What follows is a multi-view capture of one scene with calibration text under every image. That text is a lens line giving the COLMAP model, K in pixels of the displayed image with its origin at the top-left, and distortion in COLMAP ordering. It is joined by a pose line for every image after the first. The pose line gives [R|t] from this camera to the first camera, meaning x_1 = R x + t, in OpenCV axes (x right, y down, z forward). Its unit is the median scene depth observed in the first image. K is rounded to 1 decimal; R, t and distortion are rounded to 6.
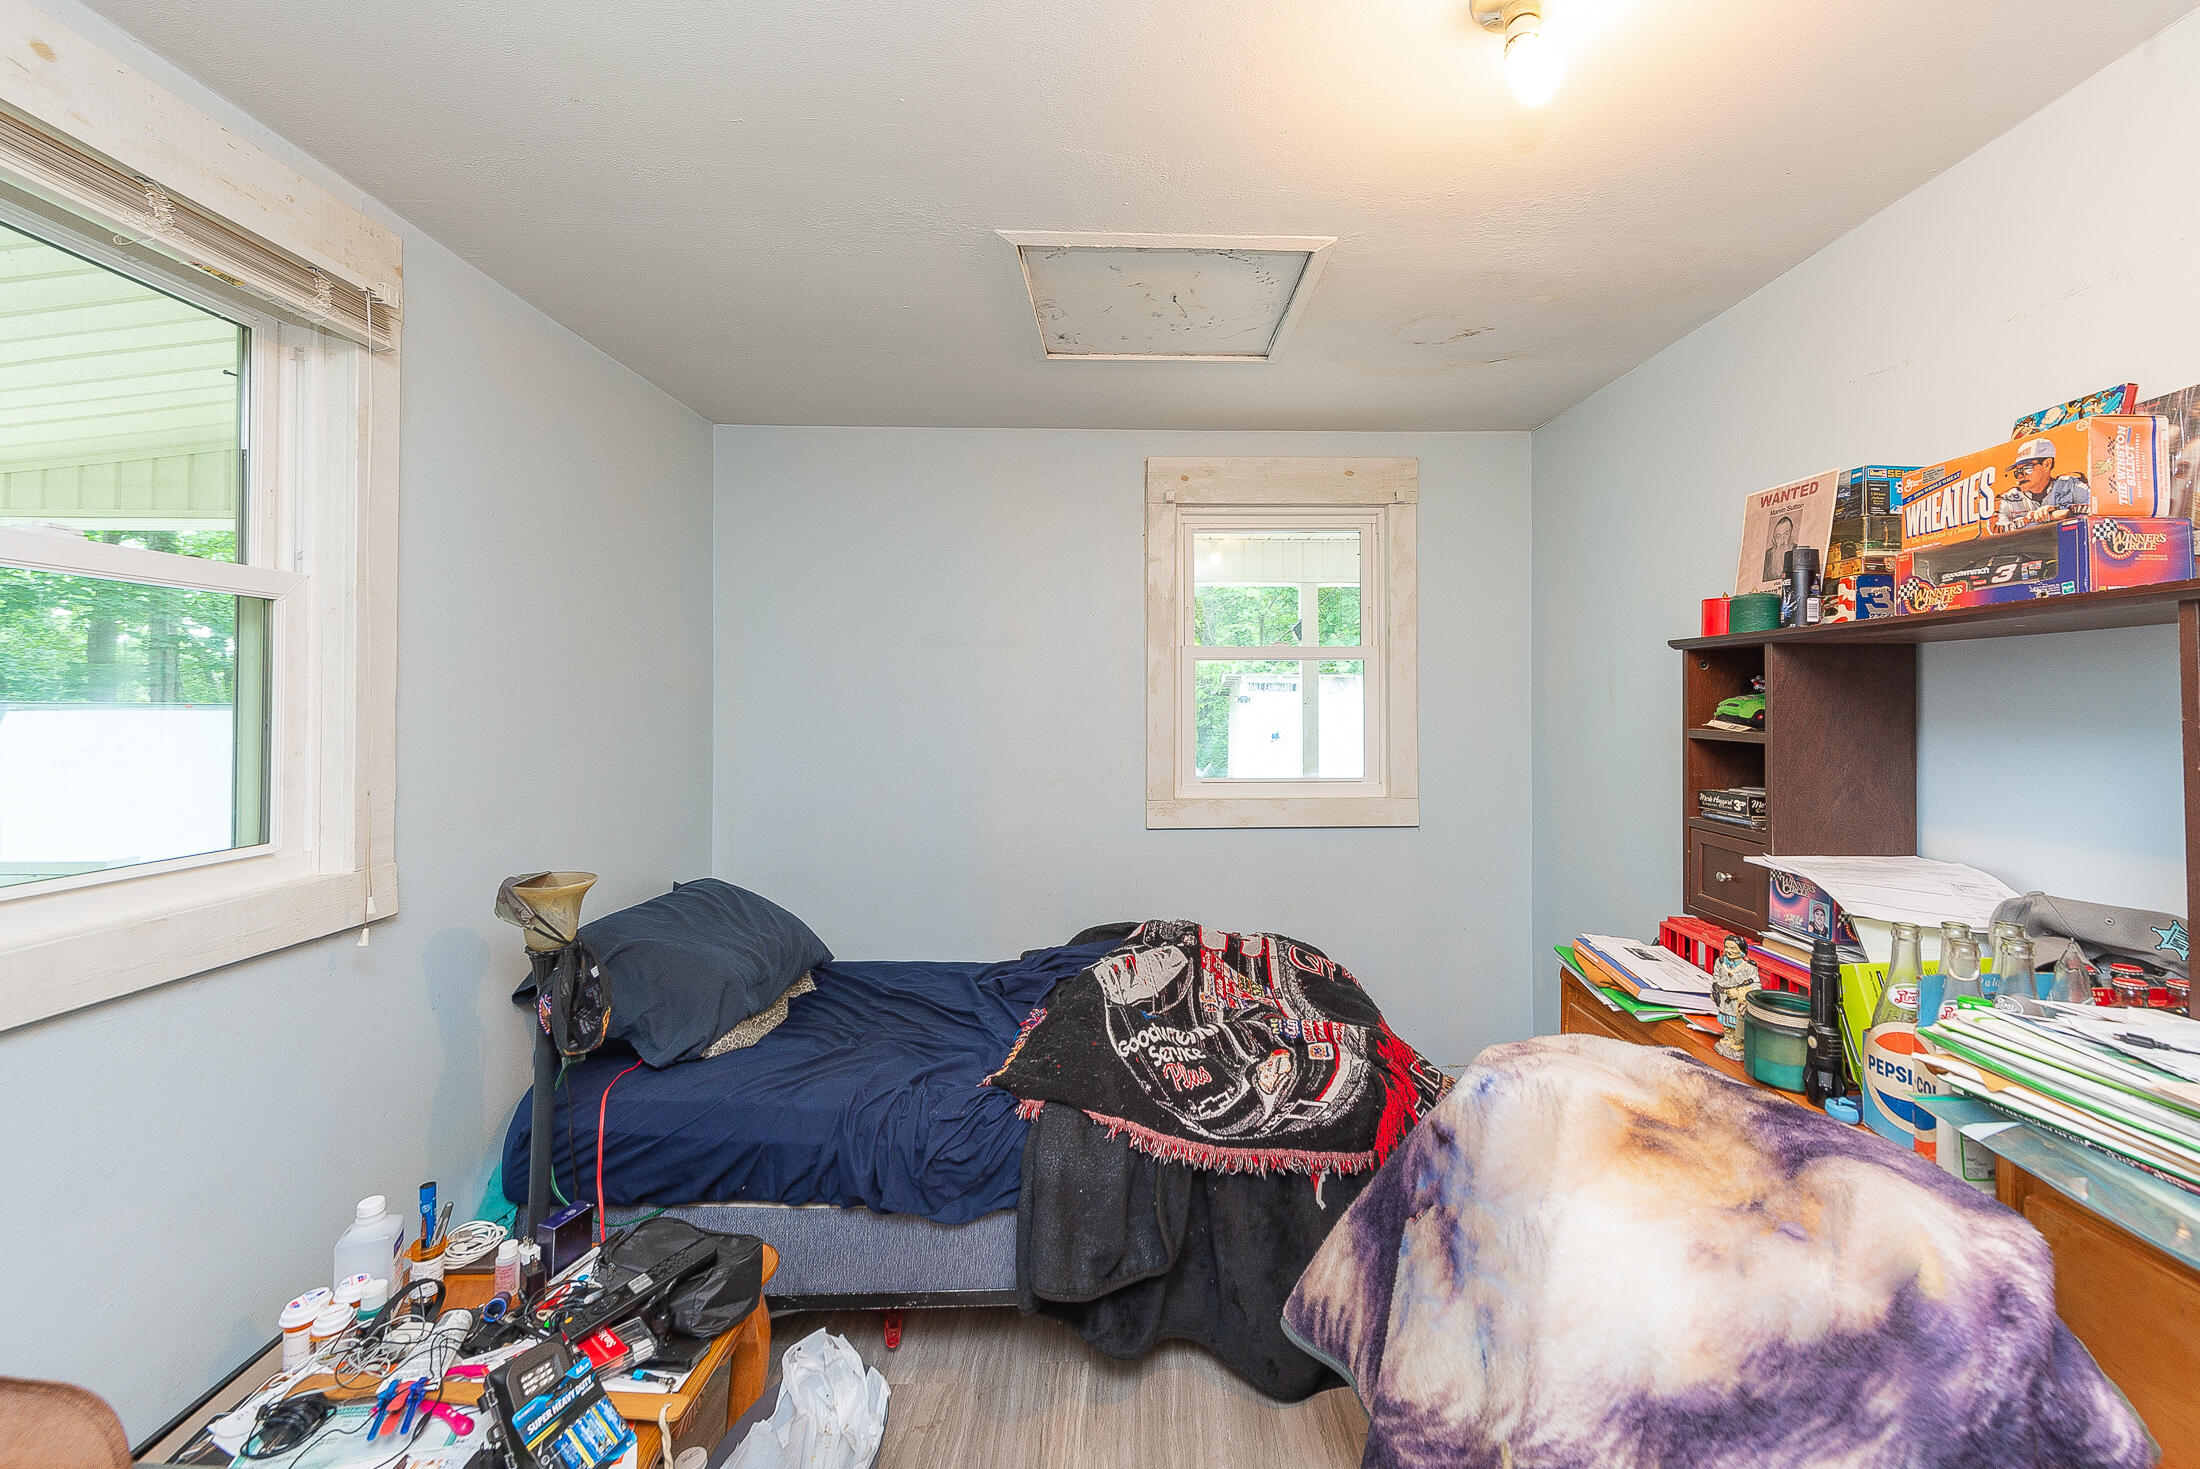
lens RADIAL K [[913.4, 0, 1104.8], [0, 913.4, 688.2], [0, 0, 1]] dist [0.028007, -0.009898]
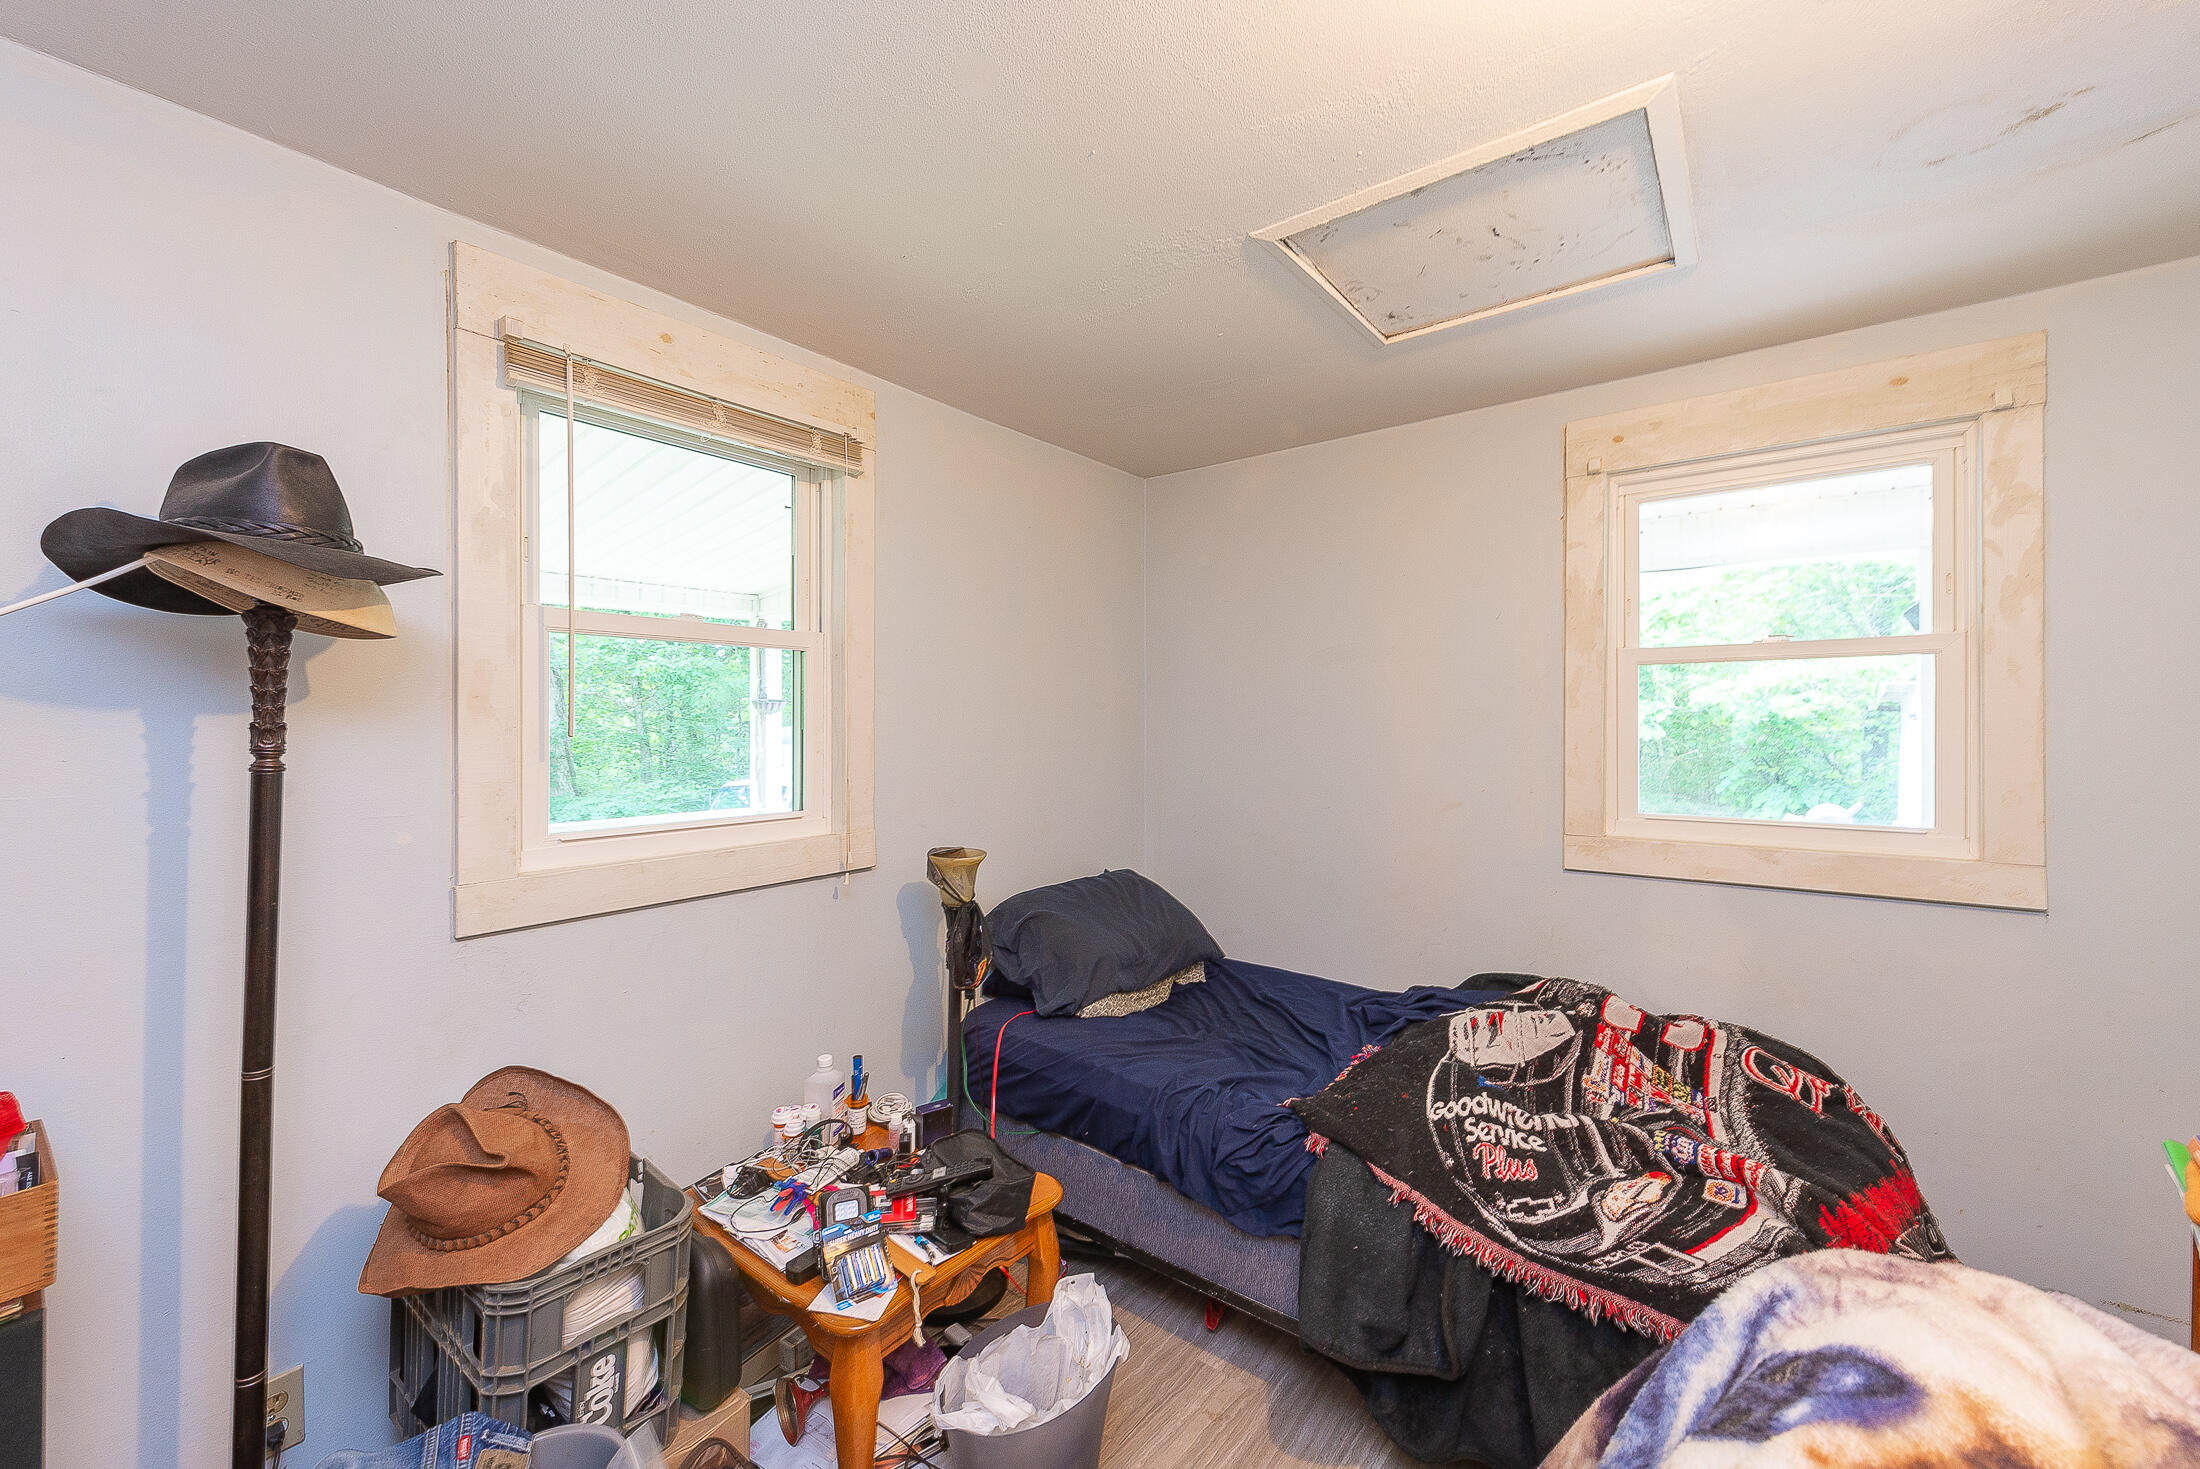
lens RADIAL K [[874.1, 0, 1094.7], [0, 874.1, 715.4], [0, 0, 1]] dist [0.013185, -0.000319]
pose [[0.773069, -0.004388, -0.634307, 0.307717], [0.010521, 0.999927, 0.005906, 0.005845], [0.634235, -0.011240, 0.773059, 0.148382]]
